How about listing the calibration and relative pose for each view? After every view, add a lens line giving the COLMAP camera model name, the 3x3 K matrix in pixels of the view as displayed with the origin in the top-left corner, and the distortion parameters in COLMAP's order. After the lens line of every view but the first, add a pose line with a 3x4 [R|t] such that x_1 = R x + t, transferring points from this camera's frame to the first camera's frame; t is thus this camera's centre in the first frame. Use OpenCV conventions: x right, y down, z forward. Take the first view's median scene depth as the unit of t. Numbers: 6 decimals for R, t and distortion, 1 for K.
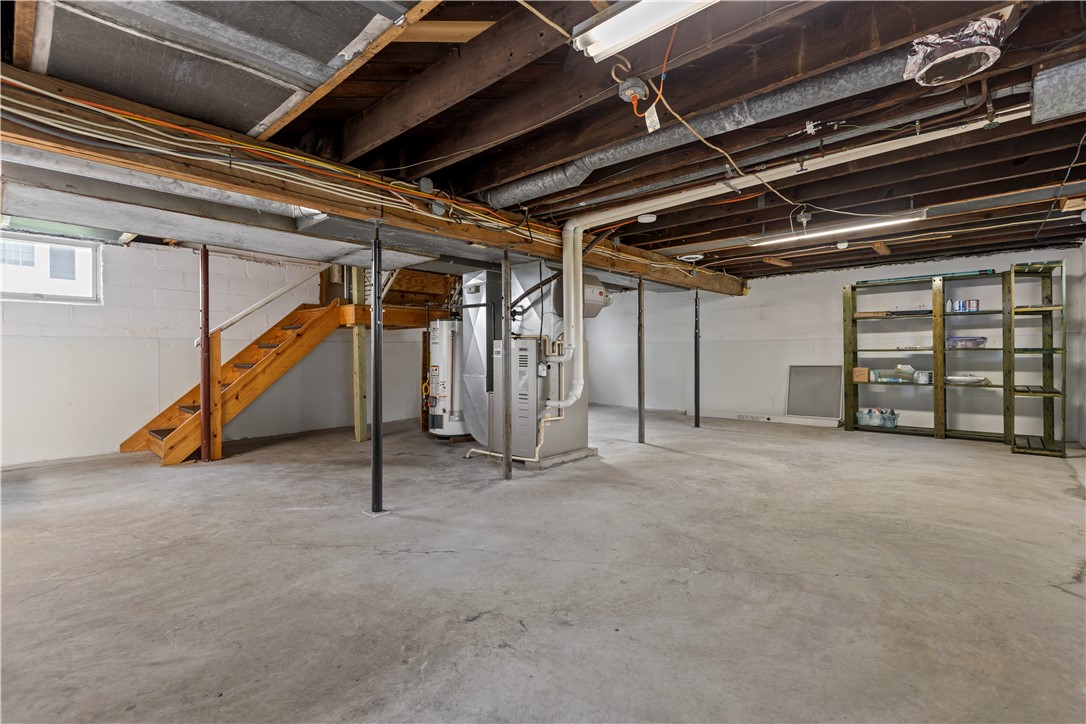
lens RADIAL K [[497.0, 0, 543.8], [0, 497.0, 357.1], [0, 0, 1]] dist [0.000496, -0.000518]
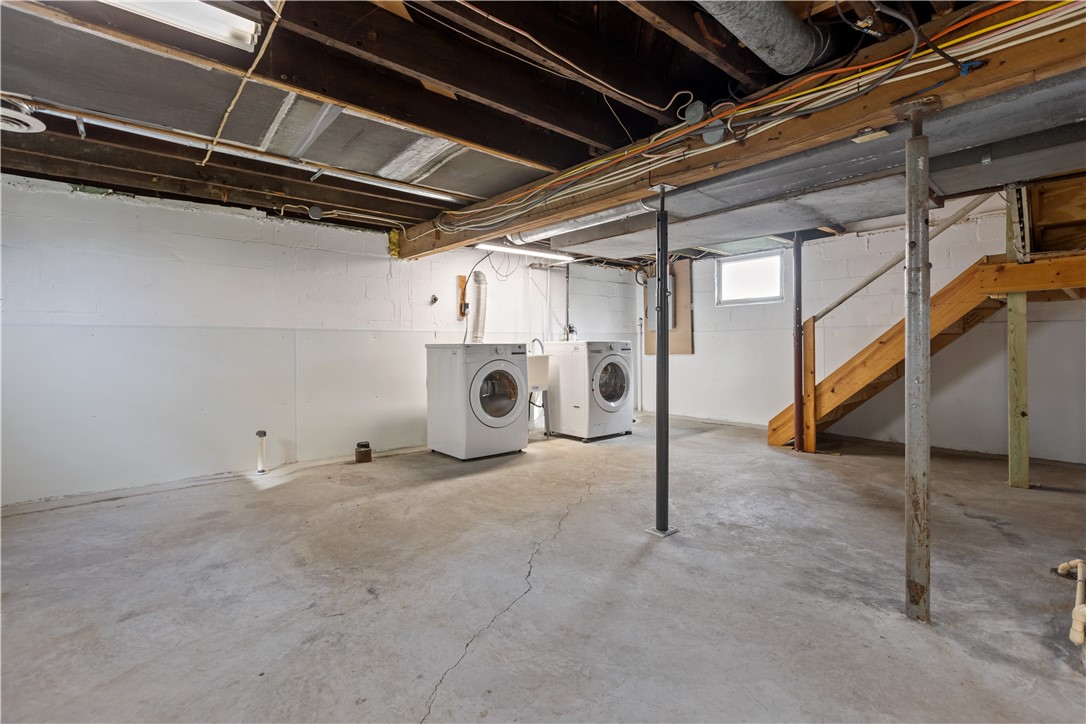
lens RADIAL K [[497.0, 0, 554.0], [0, 497.0, 347.3], [0, 0, 1]] dist [0.000496, -0.000518]
pose [[-0.120208, 0.009141, -0.992707, 0.763781], [0.000162, 0.999958, 0.009188, -0.015303], [0.992749, 0.000943, -0.120205, 1.318092]]
